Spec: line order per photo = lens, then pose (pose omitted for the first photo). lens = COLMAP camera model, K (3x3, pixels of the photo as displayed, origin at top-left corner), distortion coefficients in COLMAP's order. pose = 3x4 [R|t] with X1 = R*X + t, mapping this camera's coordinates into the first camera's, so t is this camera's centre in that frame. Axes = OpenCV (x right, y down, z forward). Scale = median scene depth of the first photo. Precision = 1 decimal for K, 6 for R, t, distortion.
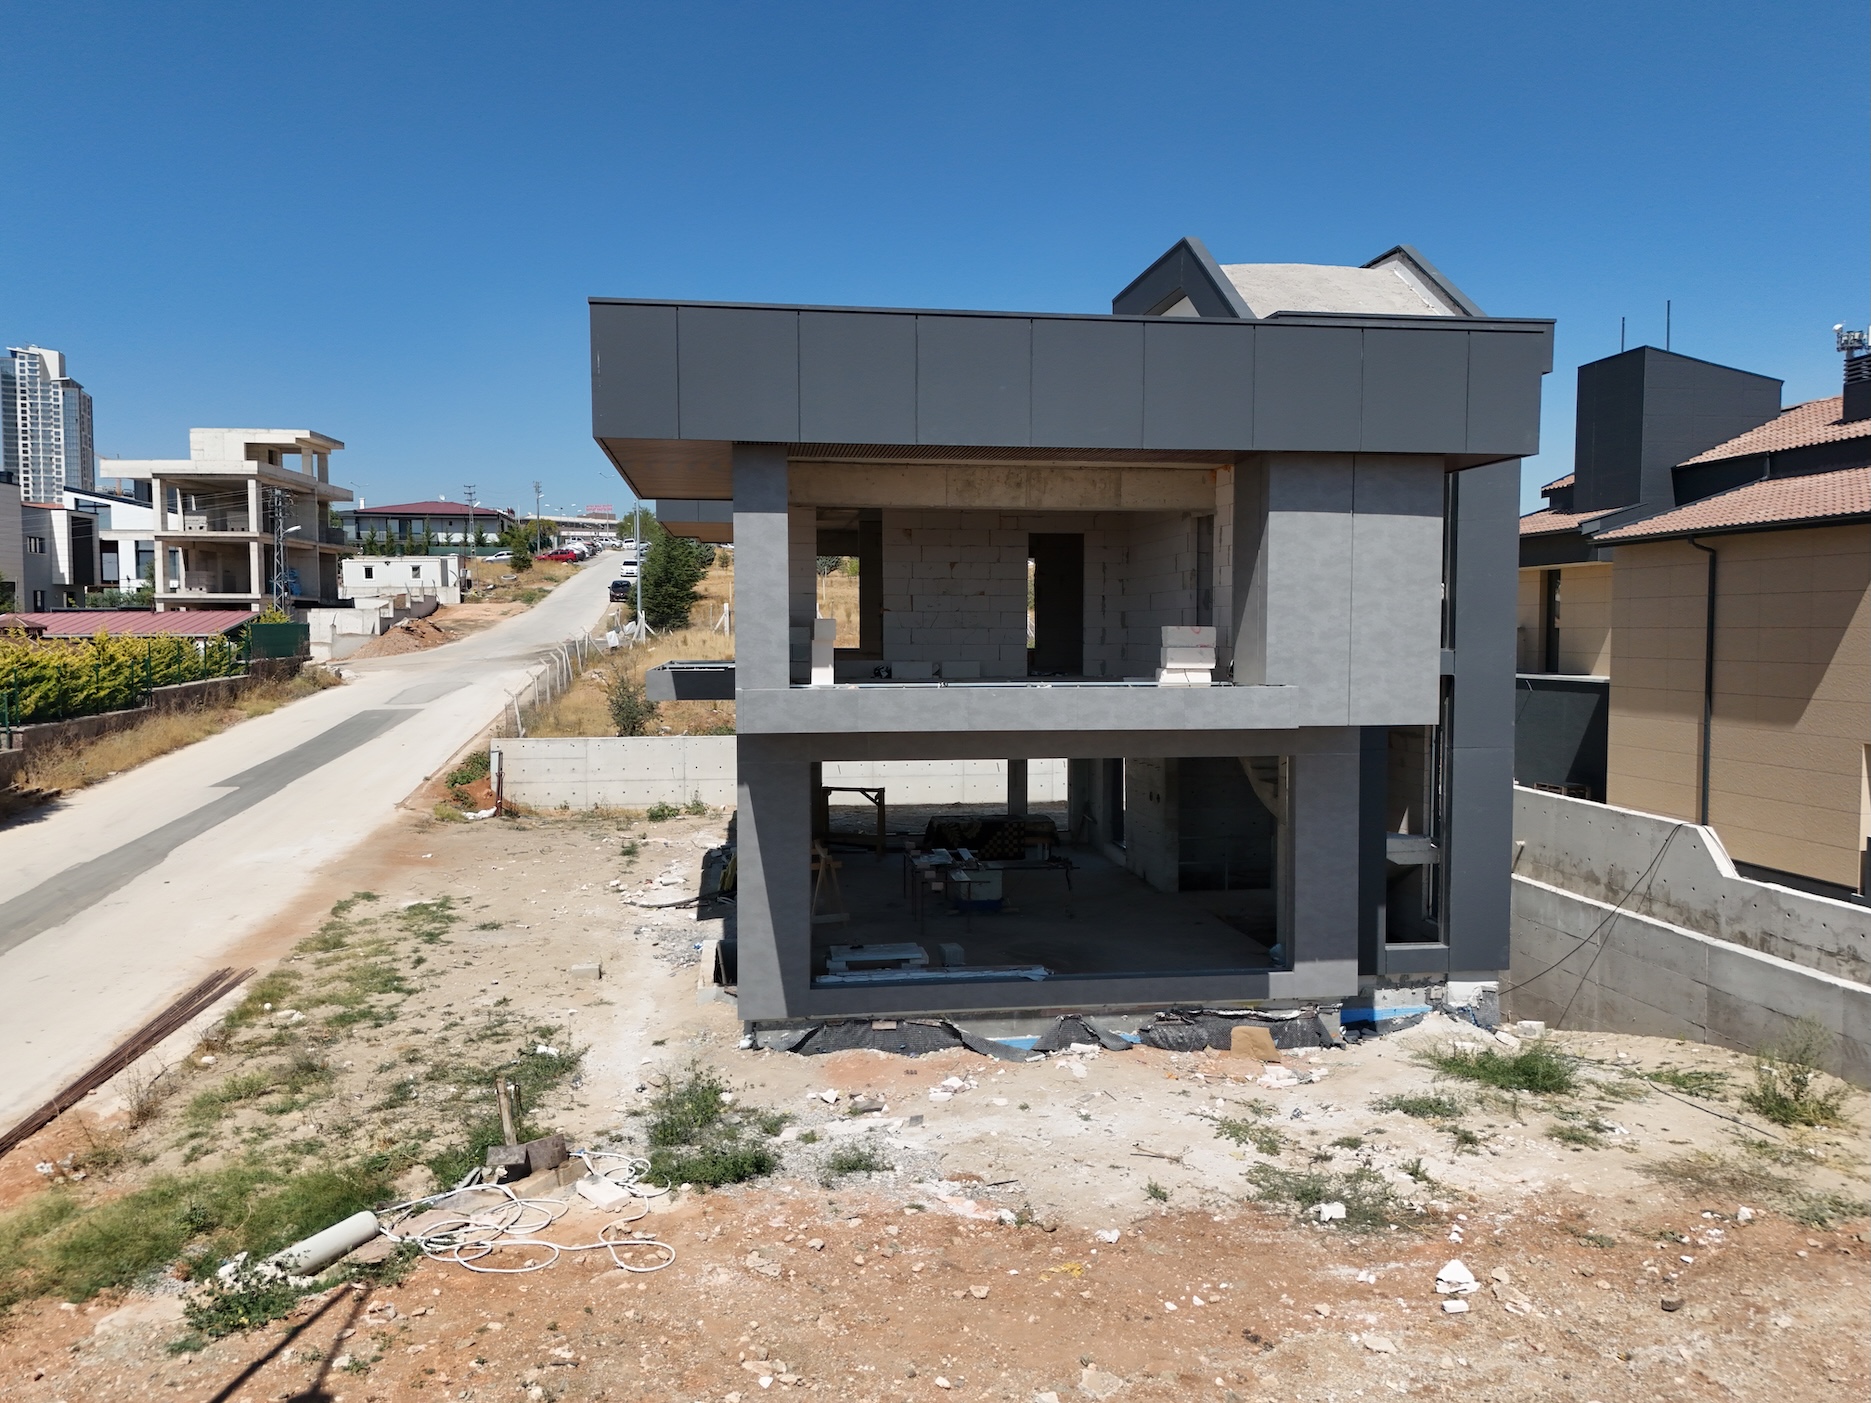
lens RADIAL K [[1379.4, 0, 943.3], [0, 1379.4, 700.6], [0, 0, 1]] dist [0.073981, -0.073998]
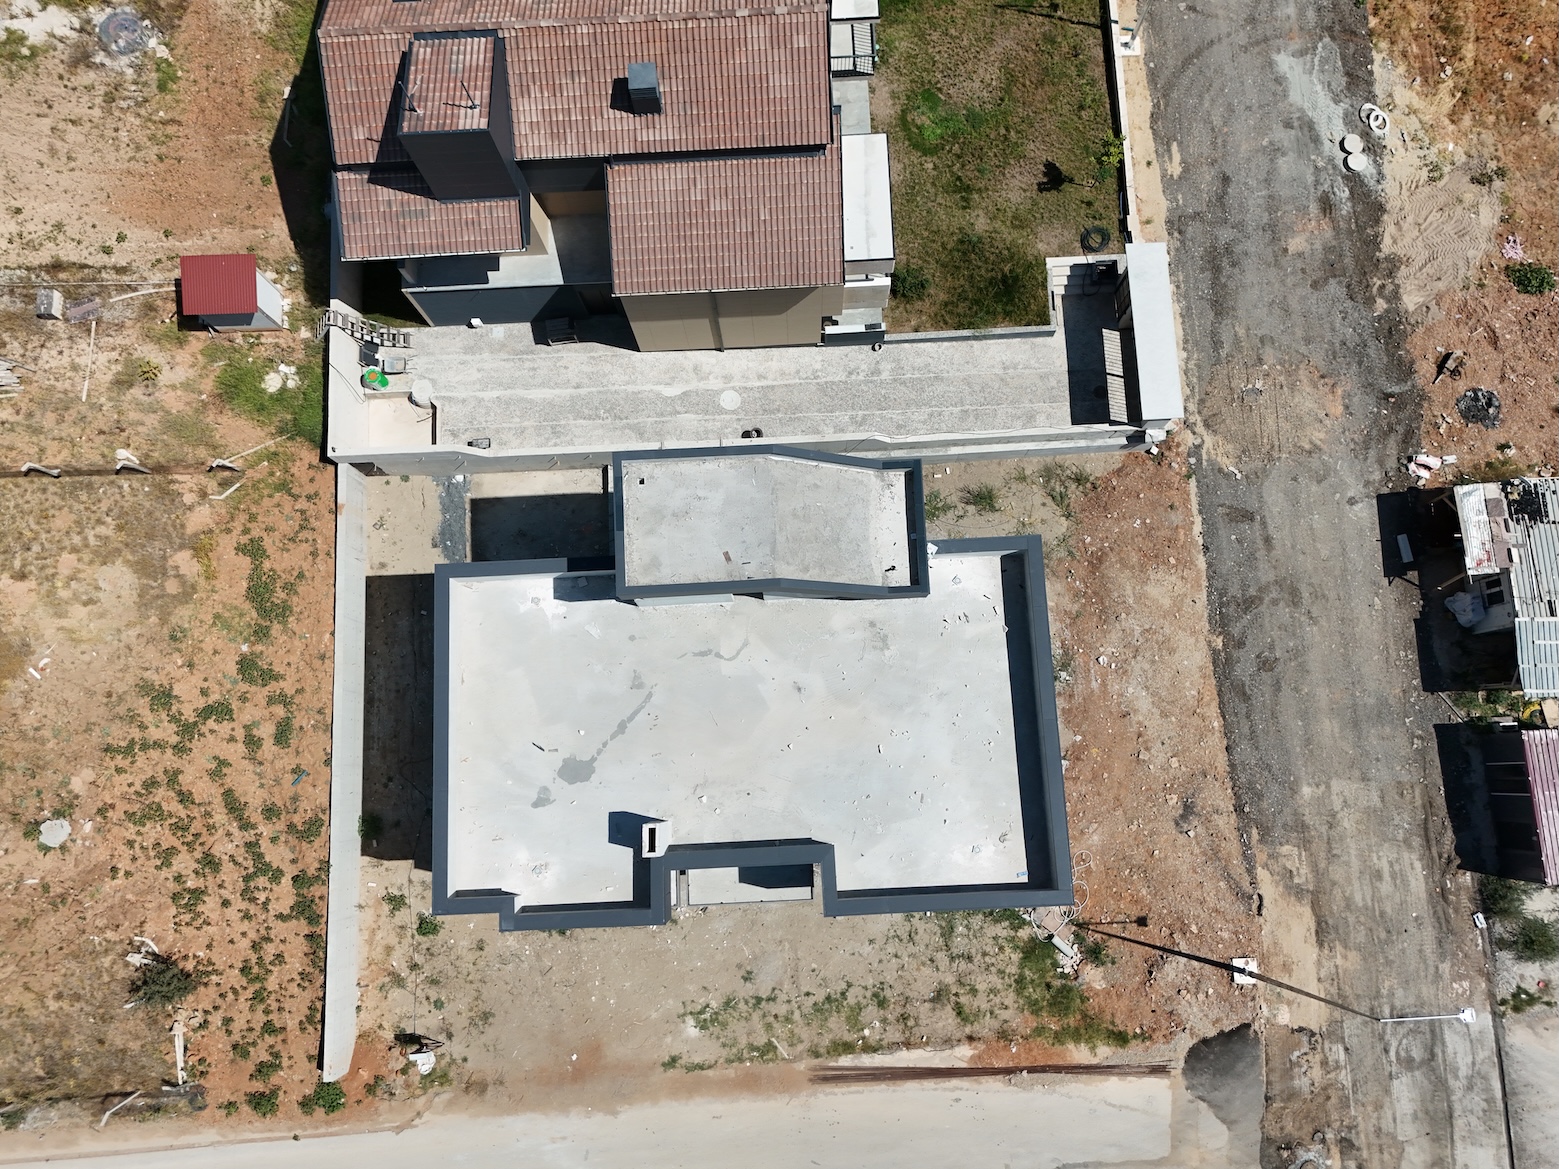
lens RADIAL K [[1149.3, 0, 783.1], [0, 1149.3, 585.7], [0, 0, 1]] dist [0.073981, -0.073998]
pose [[0.098165, -0.980146, 0.172274, -0.075705], [0.072179, 0.179667, 0.981076, -2.183944], [-0.992549, -0.083872, 0.088383, 1.164893]]
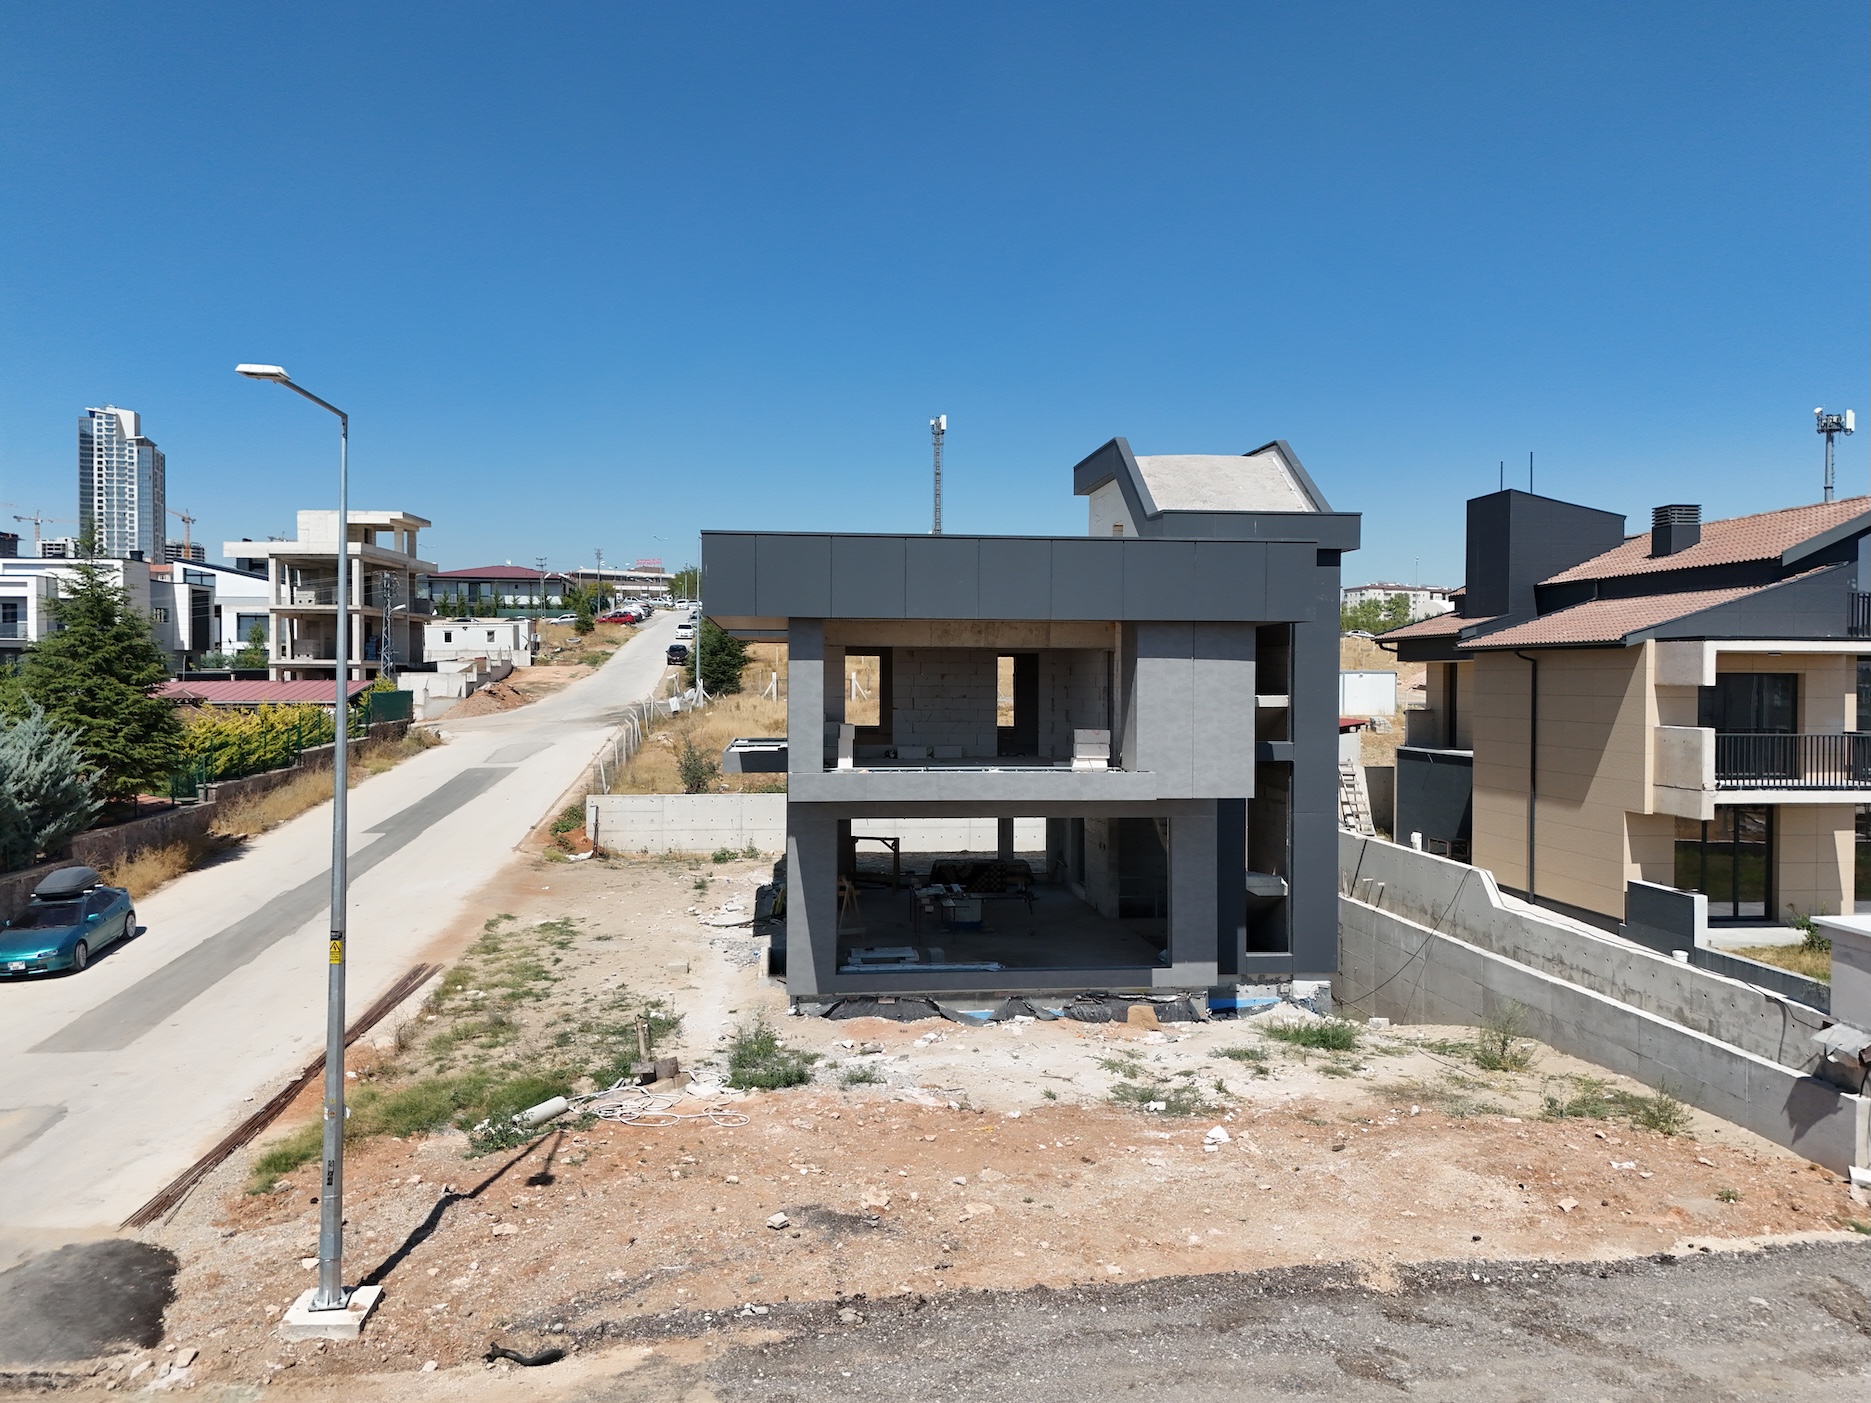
lens RADIAL K [[1379.4, 0, 943.2], [0, 1379.4, 692.9], [0, 0, 1]] dist [0.073981, -0.073998]
pose [[0.999518, 0.004655, -0.030688, 0.061923], [-0.005929, 0.999118, -0.041559, -0.030312], [0.030467, 0.041721, 0.998665, -0.479673]]
